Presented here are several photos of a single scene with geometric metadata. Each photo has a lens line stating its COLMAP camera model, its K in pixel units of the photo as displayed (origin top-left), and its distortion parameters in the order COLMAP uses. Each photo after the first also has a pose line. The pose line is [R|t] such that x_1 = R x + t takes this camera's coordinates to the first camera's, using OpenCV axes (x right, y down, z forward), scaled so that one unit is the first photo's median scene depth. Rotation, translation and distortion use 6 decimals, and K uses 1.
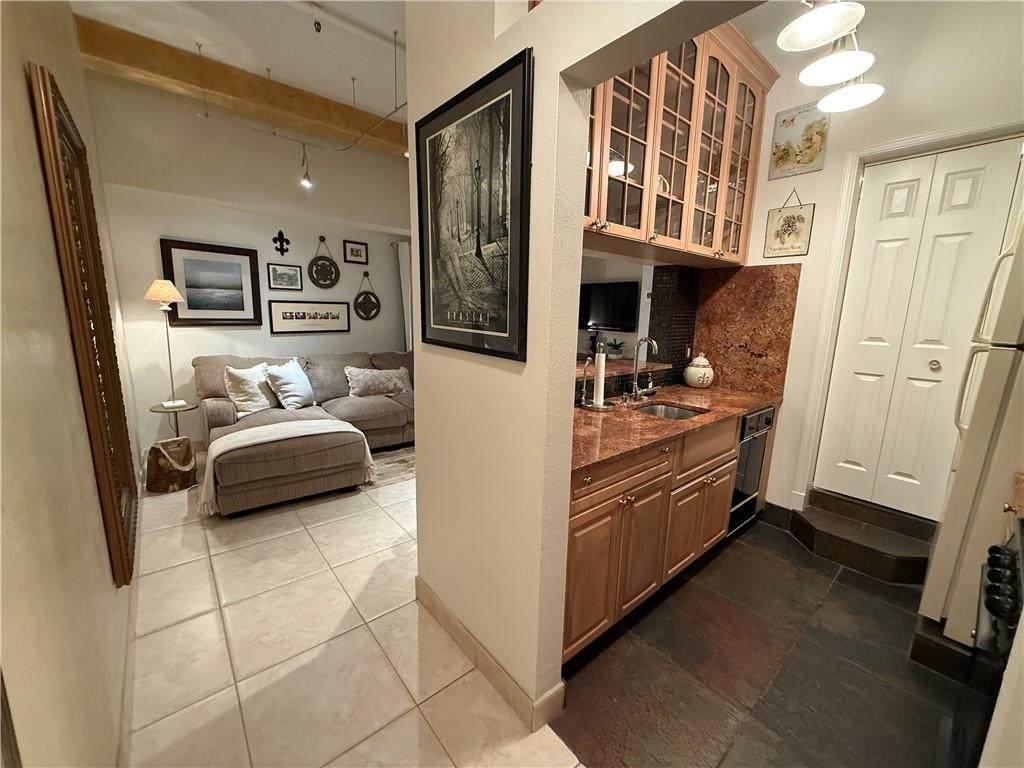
lens RADIAL K [[411.1, 0, 511.4], [0, 411.1, 384.5], [0, 0, 1]] dist [0.003879, 0.000374]
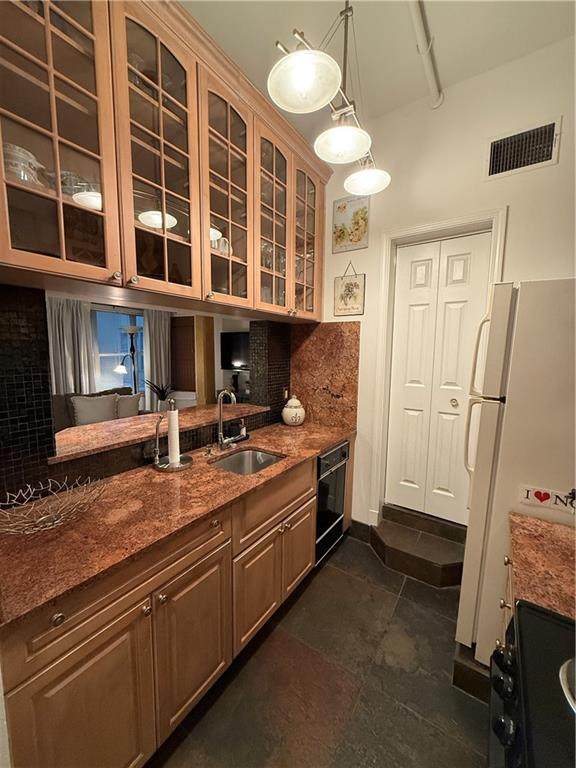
lens RADIAL K [[308.4, 0, 287.7], [0, 308.4, 384.6], [0, 0, 1]] dist [0.003879, 0.000374]
pose [[0.963770, -0.041163, 0.263541, 0.277423], [0.058057, 0.996705, -0.056640, -0.075298], [-0.260341, 0.069889, 0.962984, 0.209843]]
